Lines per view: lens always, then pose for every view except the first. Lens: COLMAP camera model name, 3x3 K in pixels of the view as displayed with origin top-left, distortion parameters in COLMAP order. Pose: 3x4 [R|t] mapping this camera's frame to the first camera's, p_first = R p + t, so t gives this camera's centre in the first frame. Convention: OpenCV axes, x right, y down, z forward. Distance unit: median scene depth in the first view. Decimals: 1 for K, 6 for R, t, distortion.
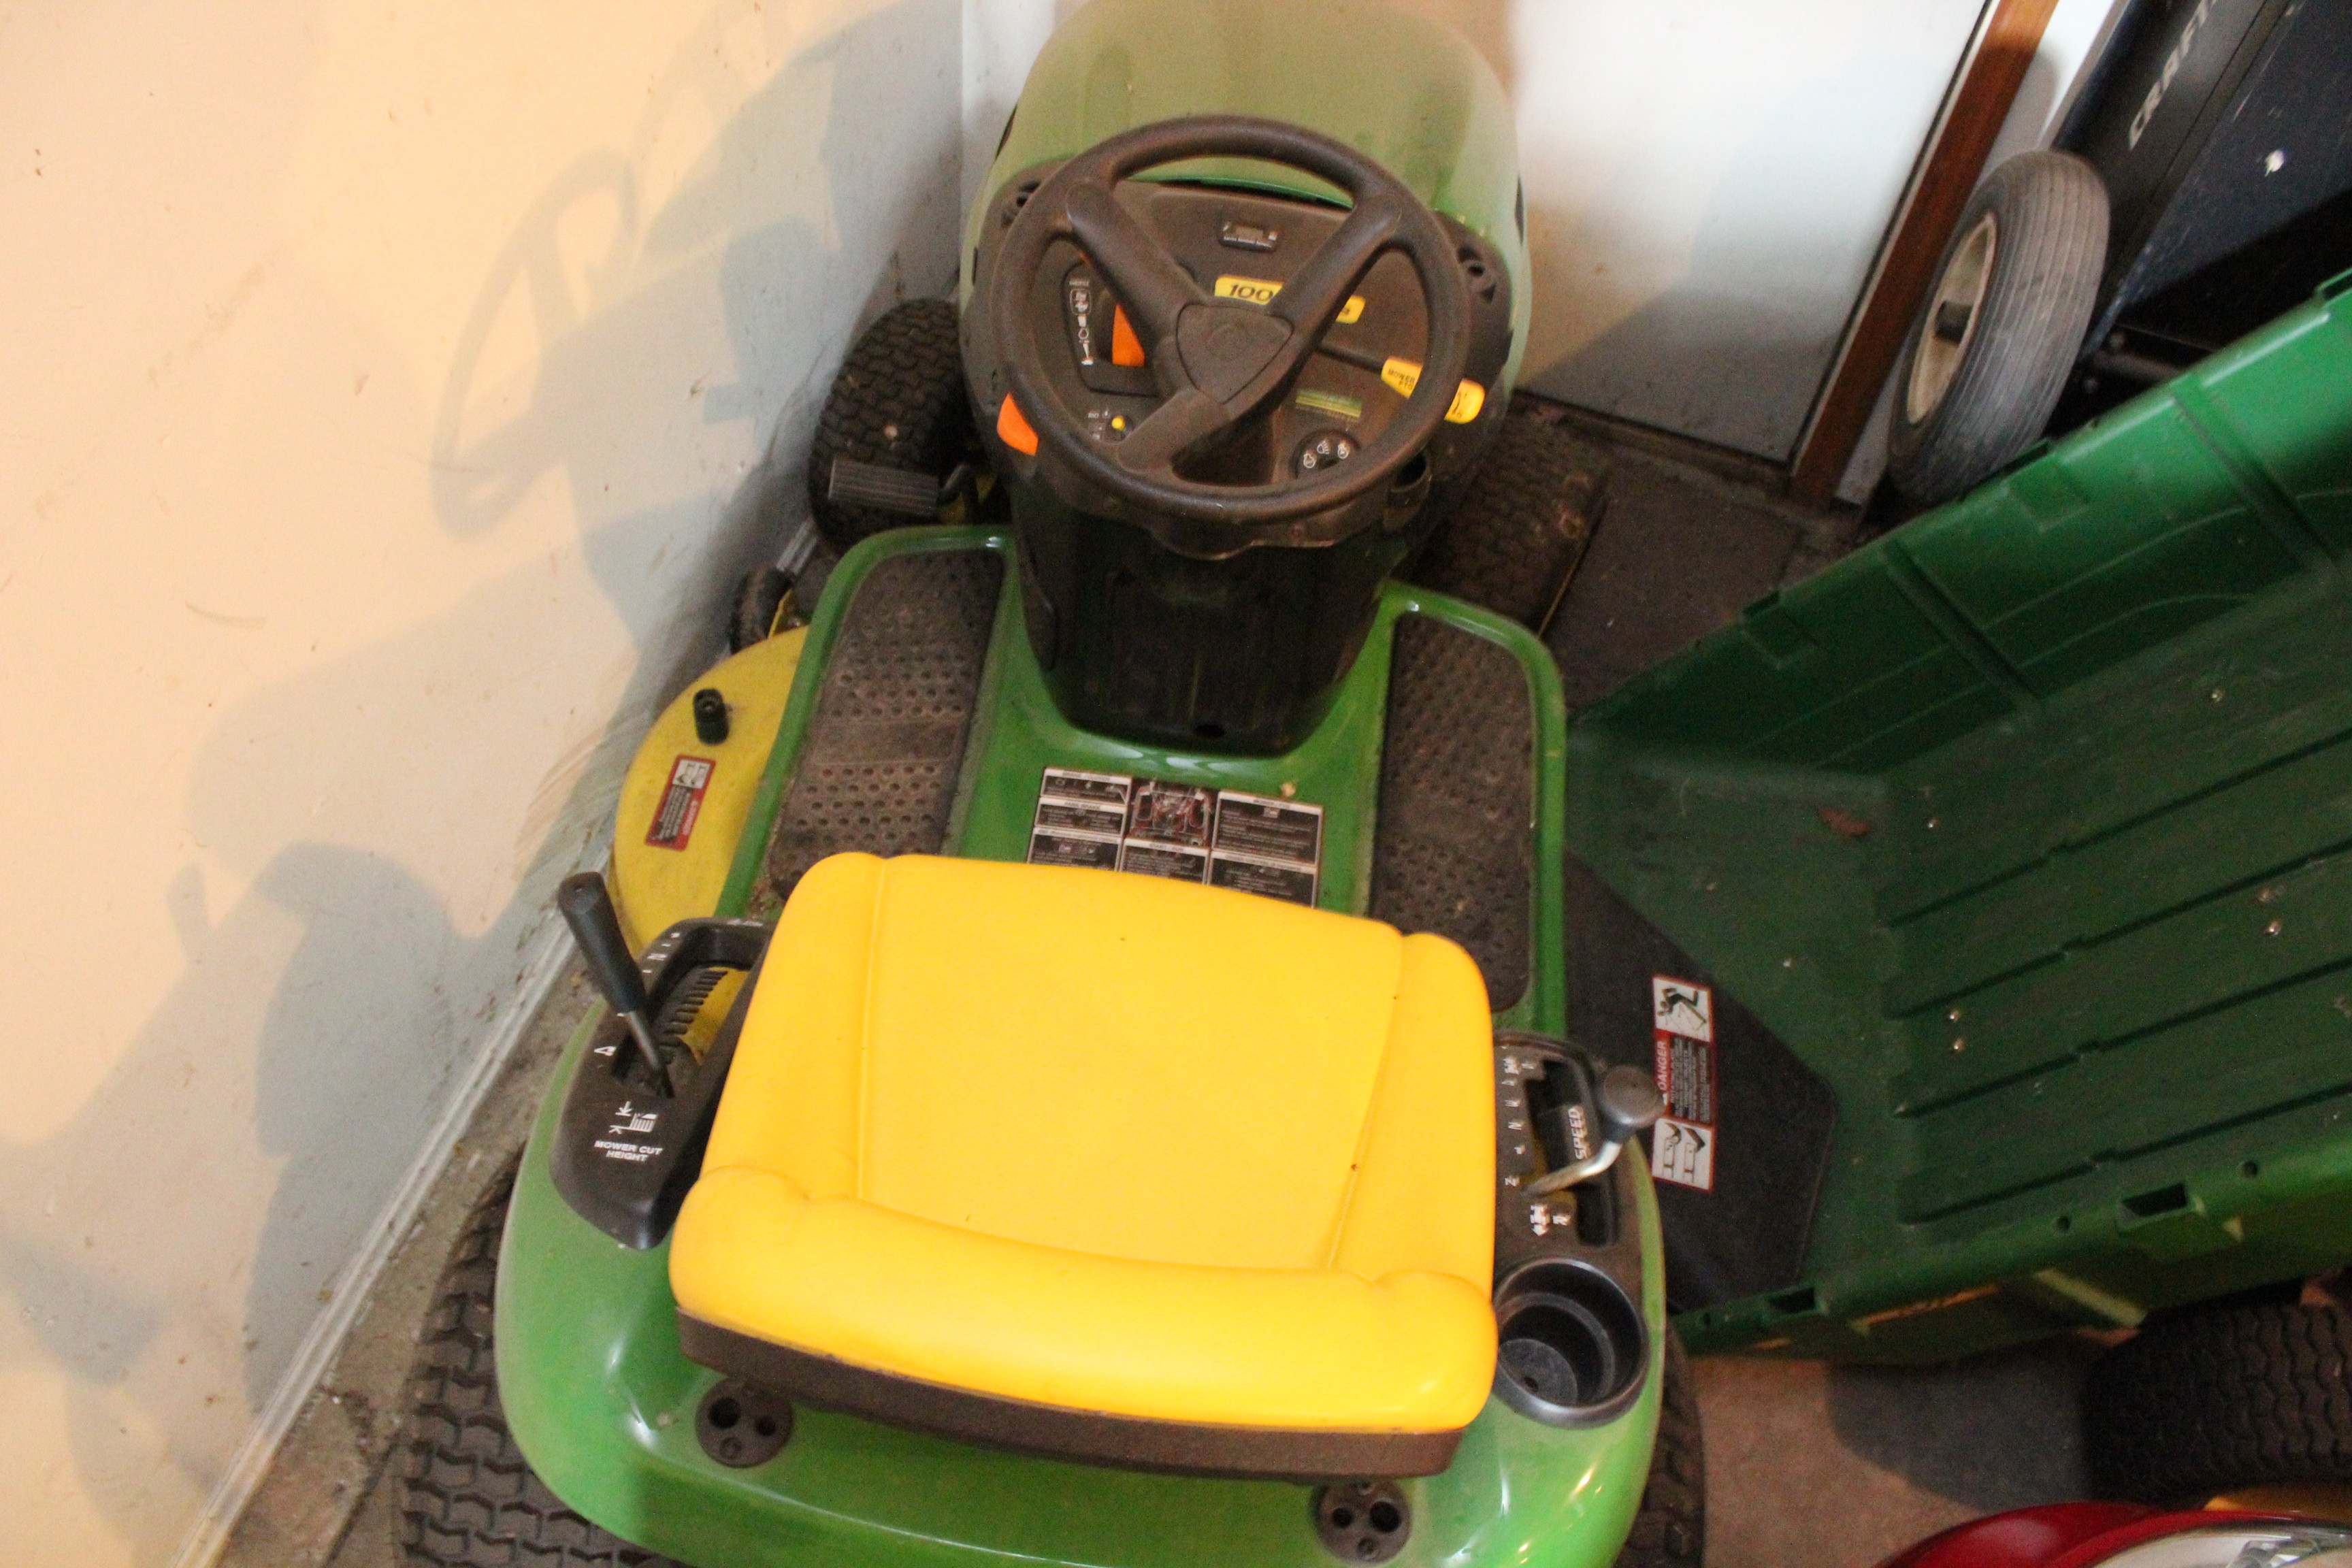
lens RADIAL K [[1930.9, 0, 1165.7], [0, 1930.9, 788.7], [0, 0, 1]] dist [-0.170973, 0.141171]
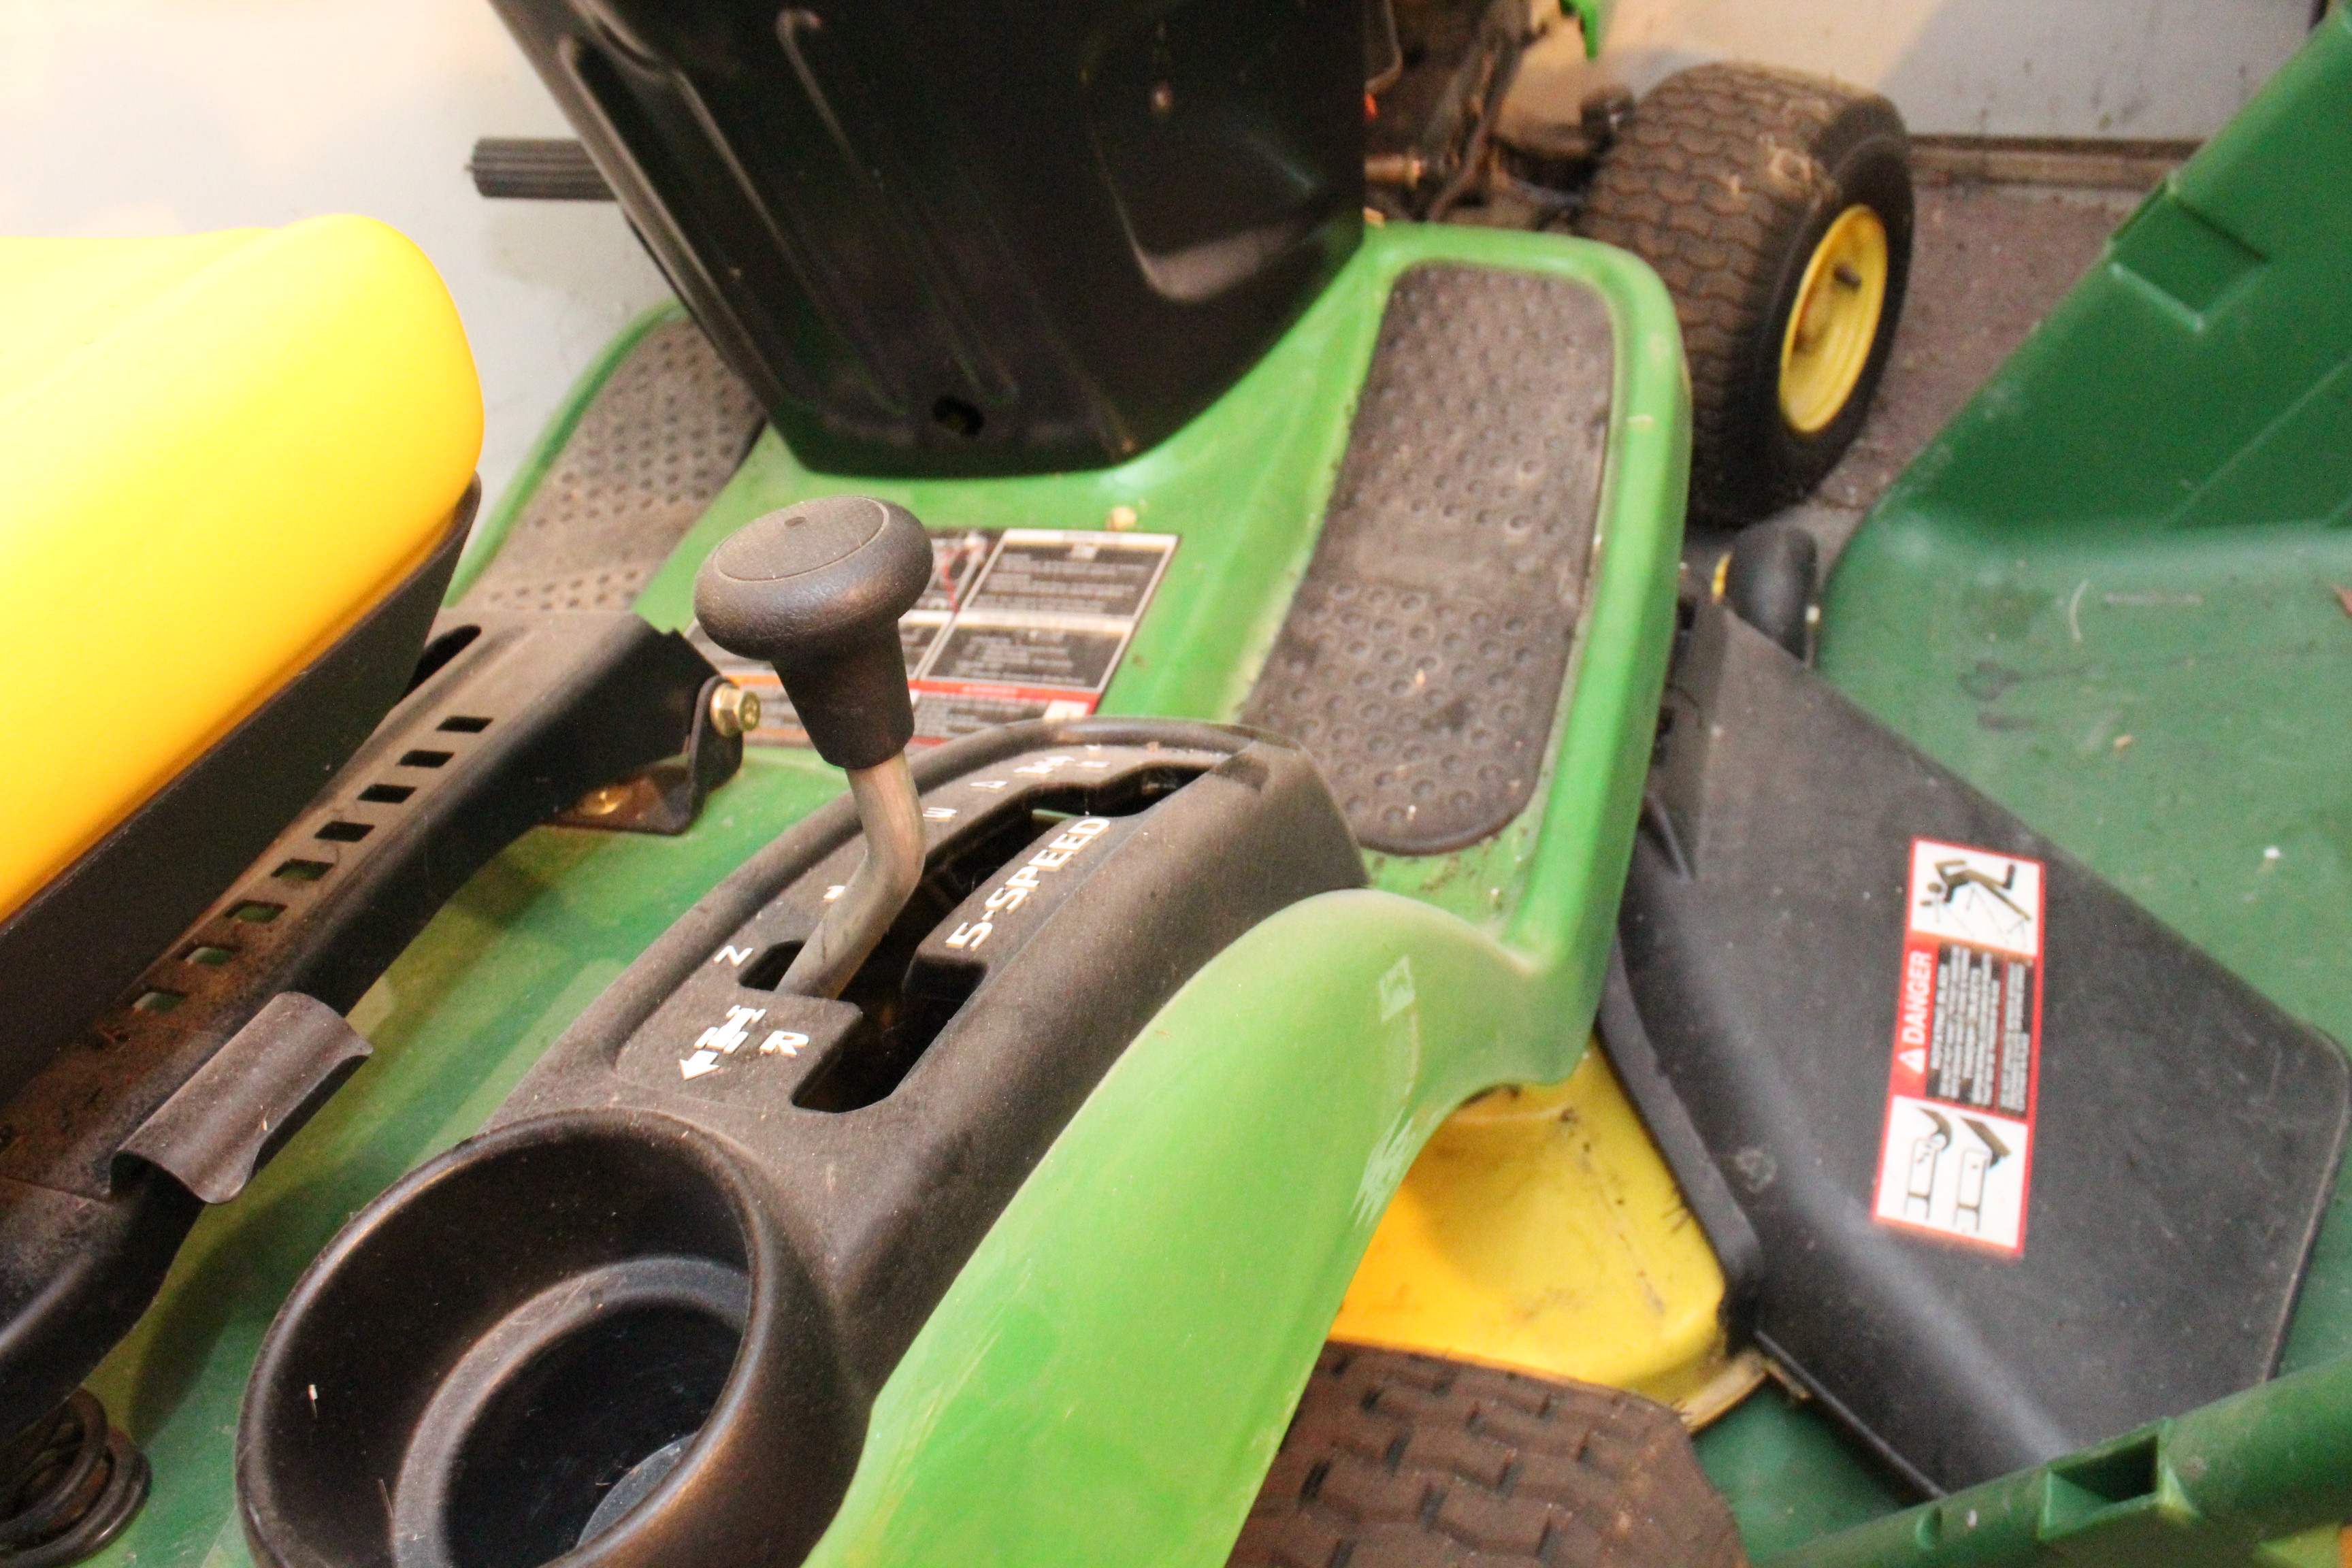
lens RADIAL K [[1930.9, 0, 1166.1], [0, 1930.9, 780.3], [0, 0, 1]] dist [-0.170973, 0.141171]
pose [[0.928146, -0.087972, -0.361670, 0.270086], [0.032665, 0.987171, -0.156289, 0.164085], [0.370780, 0.133245, 0.919113, 0.493590]]
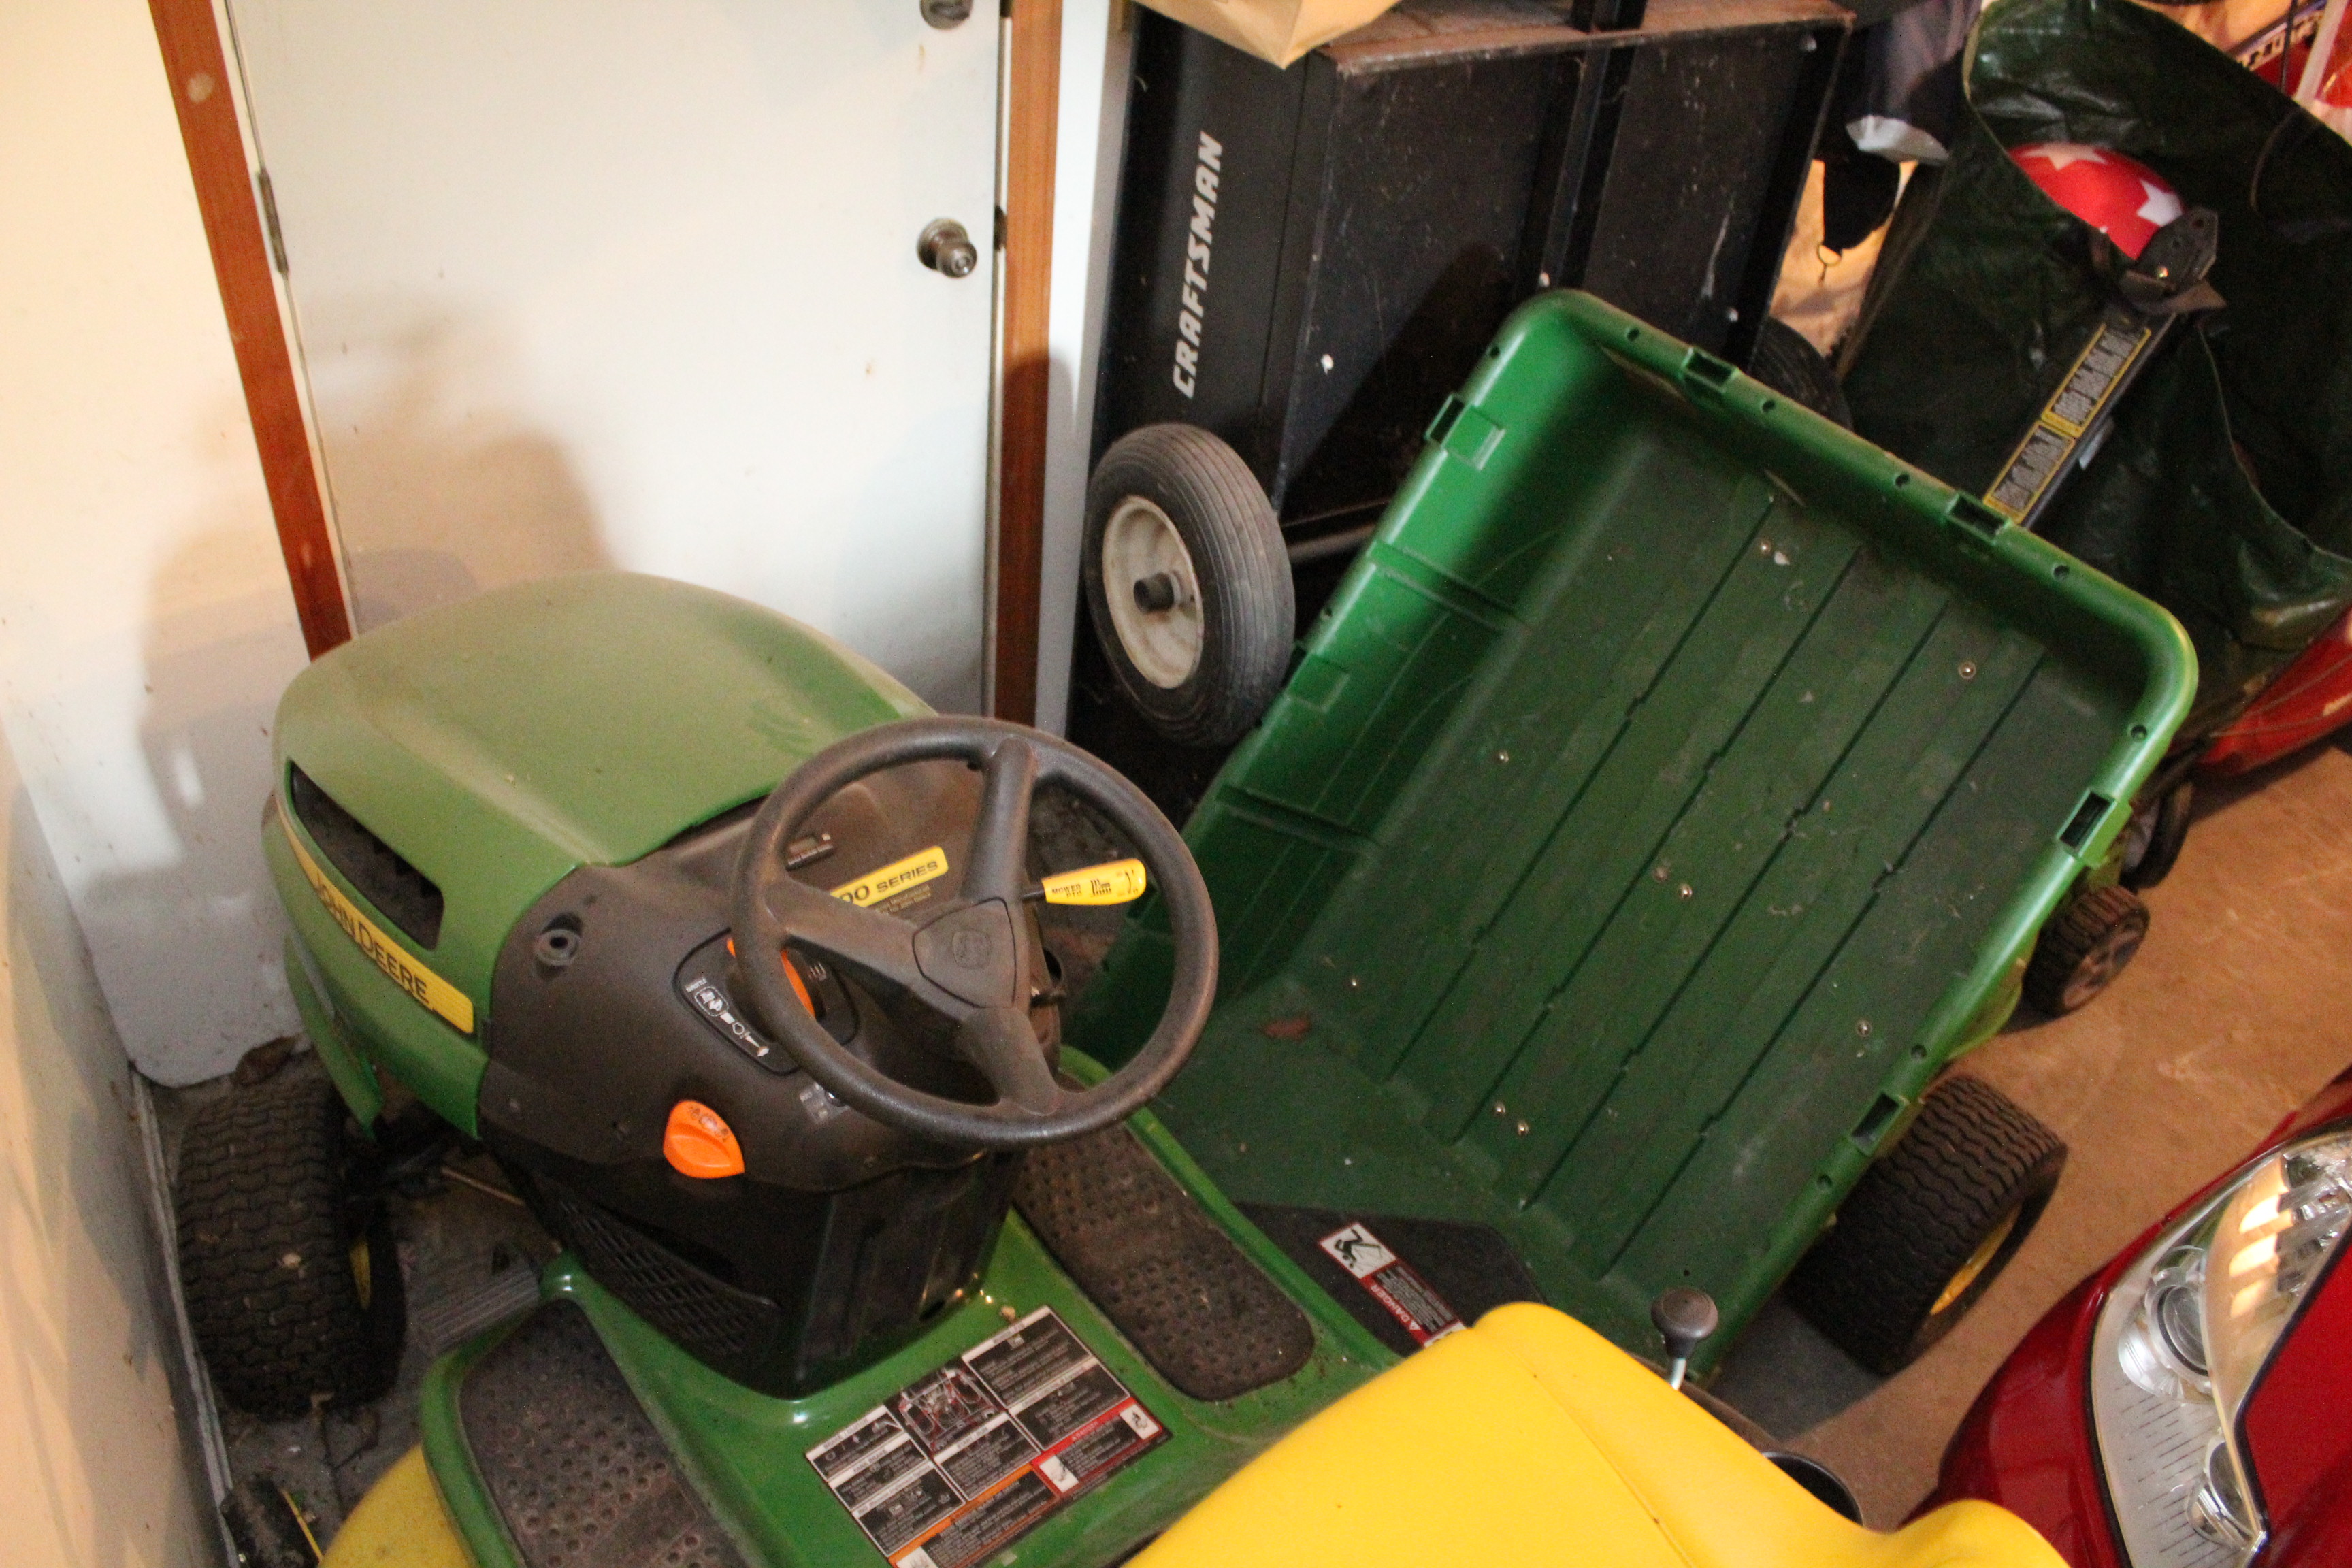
lens RADIAL K [[1930.9, 0, 1169.8], [0, 1930.9, 782.8], [0, 0, 1]] dist [-0.170973, 0.141171]
pose [[0.682454, -0.477592, 0.553320, -0.281871], [0.564708, 0.825141, 0.015711, -0.186808], [-0.464071, 0.301742, 0.832820, 0.085584]]
